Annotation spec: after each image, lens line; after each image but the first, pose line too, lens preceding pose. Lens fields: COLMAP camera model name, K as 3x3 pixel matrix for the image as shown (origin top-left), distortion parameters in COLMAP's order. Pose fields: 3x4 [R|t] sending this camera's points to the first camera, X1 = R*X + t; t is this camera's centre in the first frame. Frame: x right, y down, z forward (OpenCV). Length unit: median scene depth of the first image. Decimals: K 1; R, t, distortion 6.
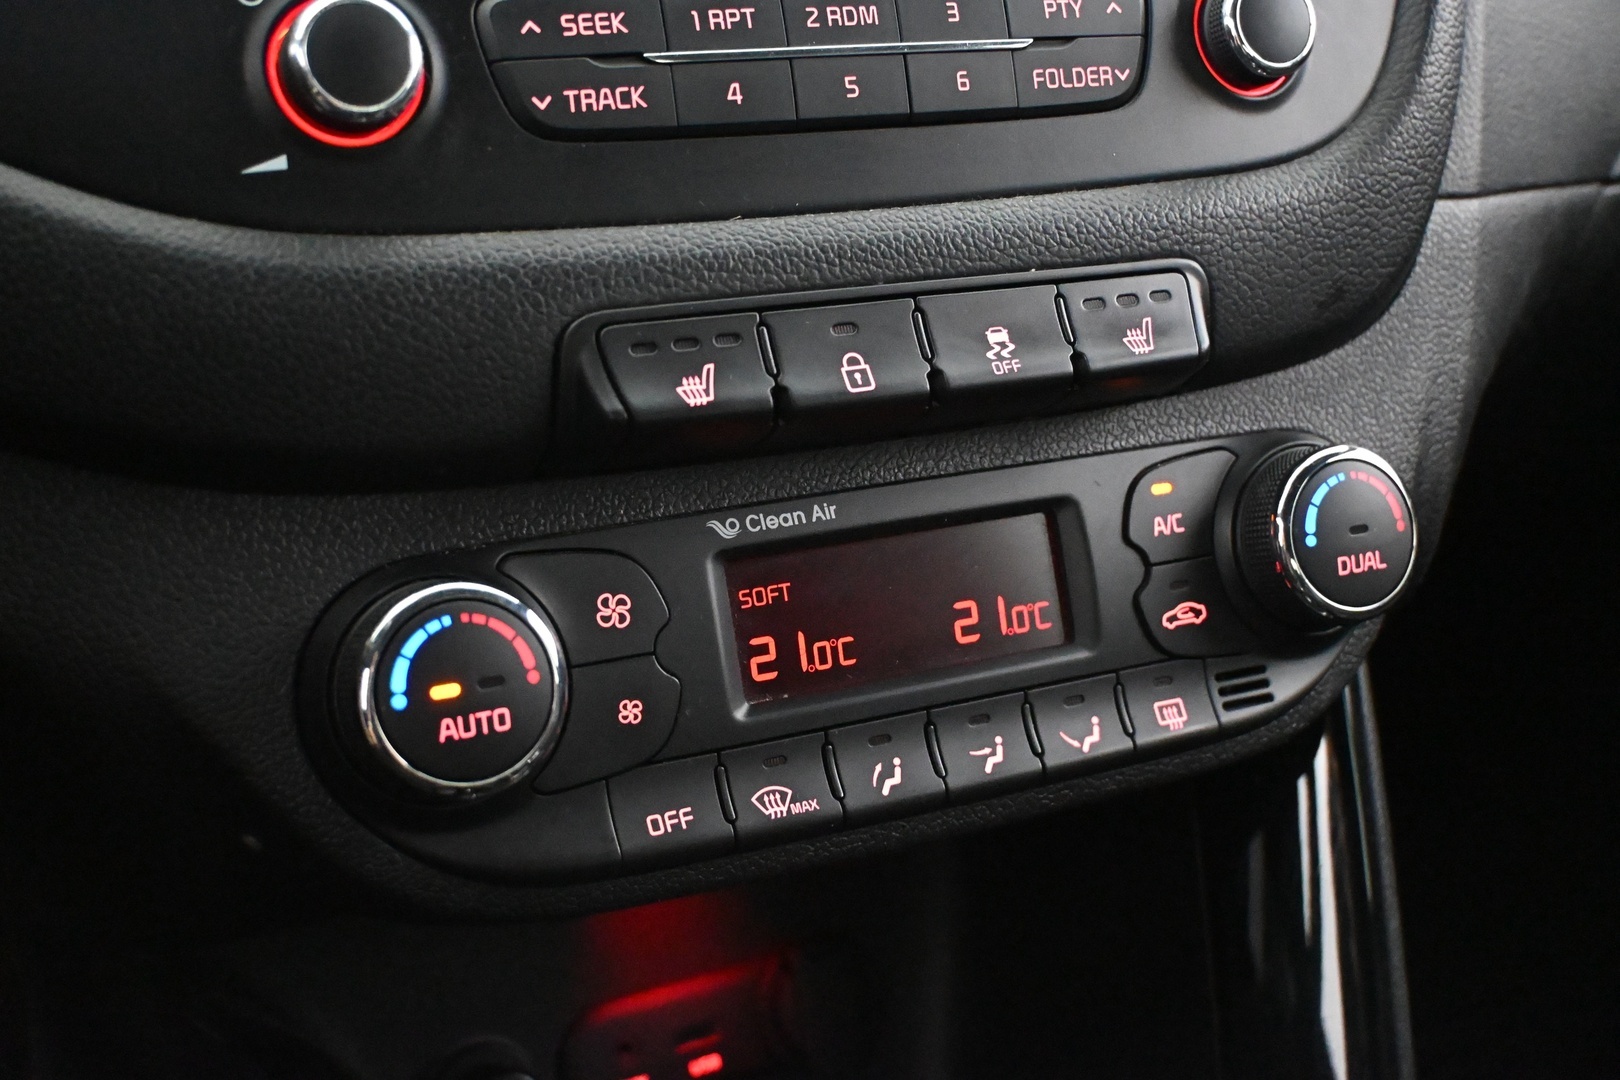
lens RADIAL K [[2065.1, 0, 810.0], [0, 2065.1, 540.0], [0, 0, 1]] dist [-0.020358, 0.015070]
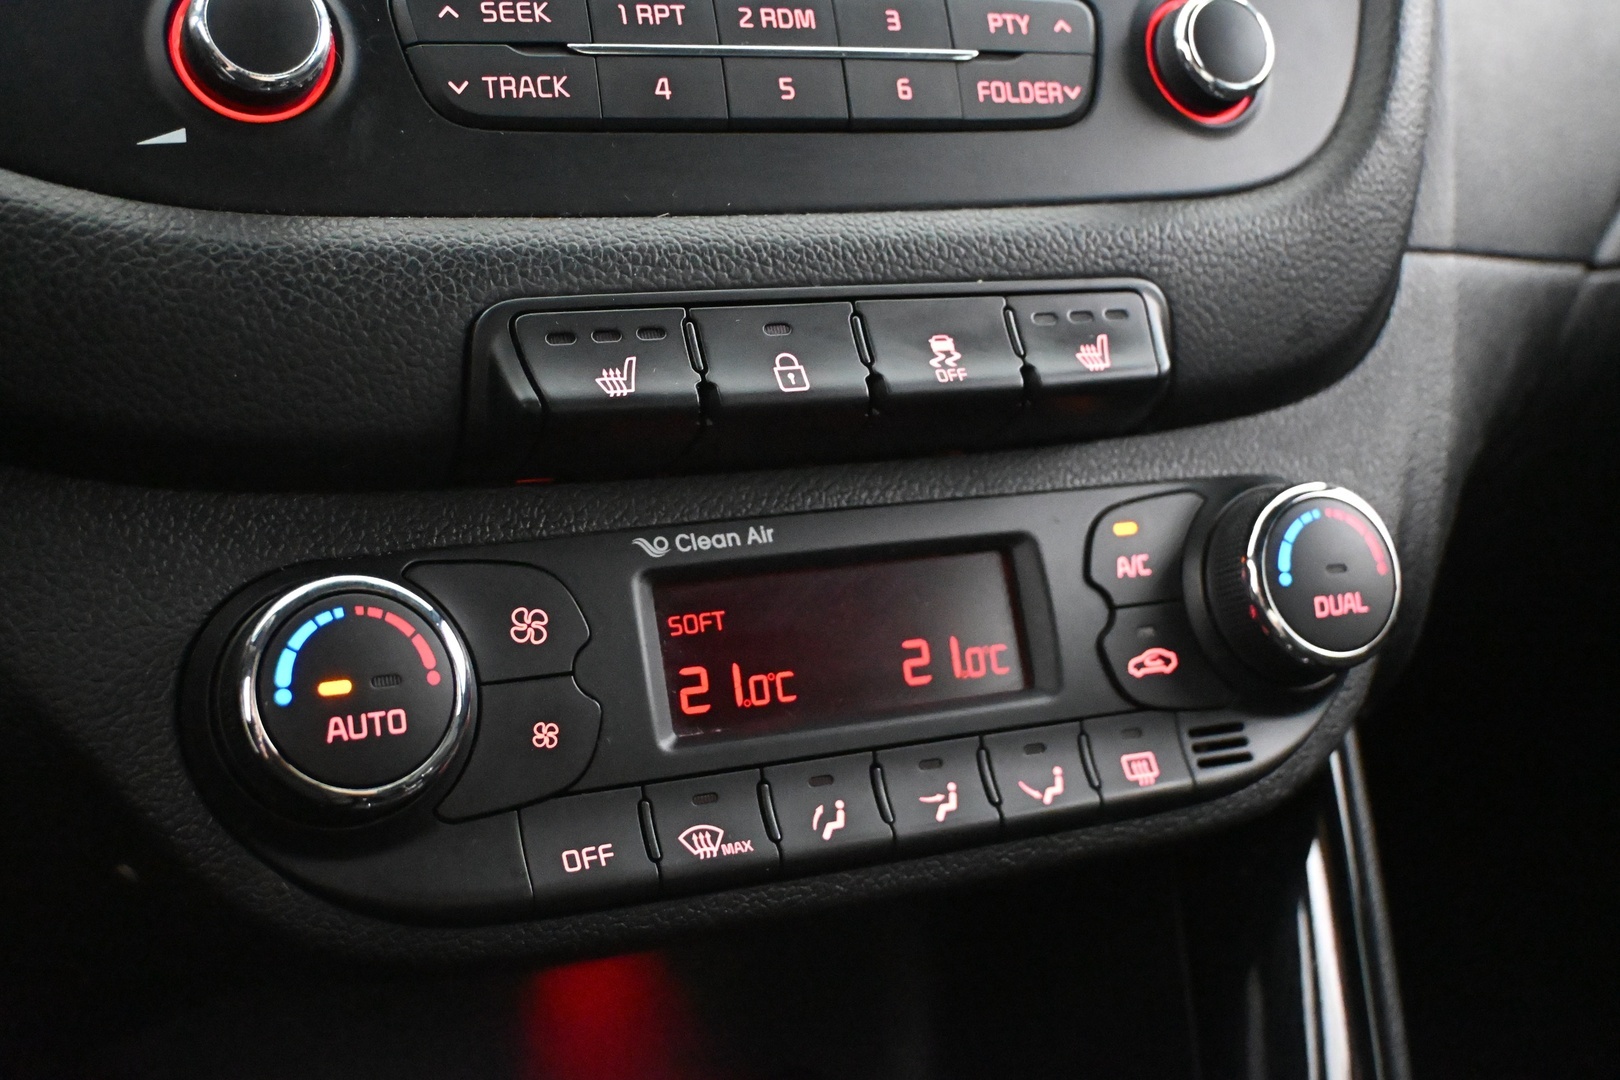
lens RADIAL K [[2065.1, 0, 810.0], [0, 2065.1, 540.0], [0, 0, 1]] dist [-0.020358, 0.015070]
pose [[0.999959, -0.003404, -0.008432, 0.037517], [0.002259, 0.991215, -0.132242, 0.113726], [0.008808, 0.132217, 0.991182, 0.071925]]
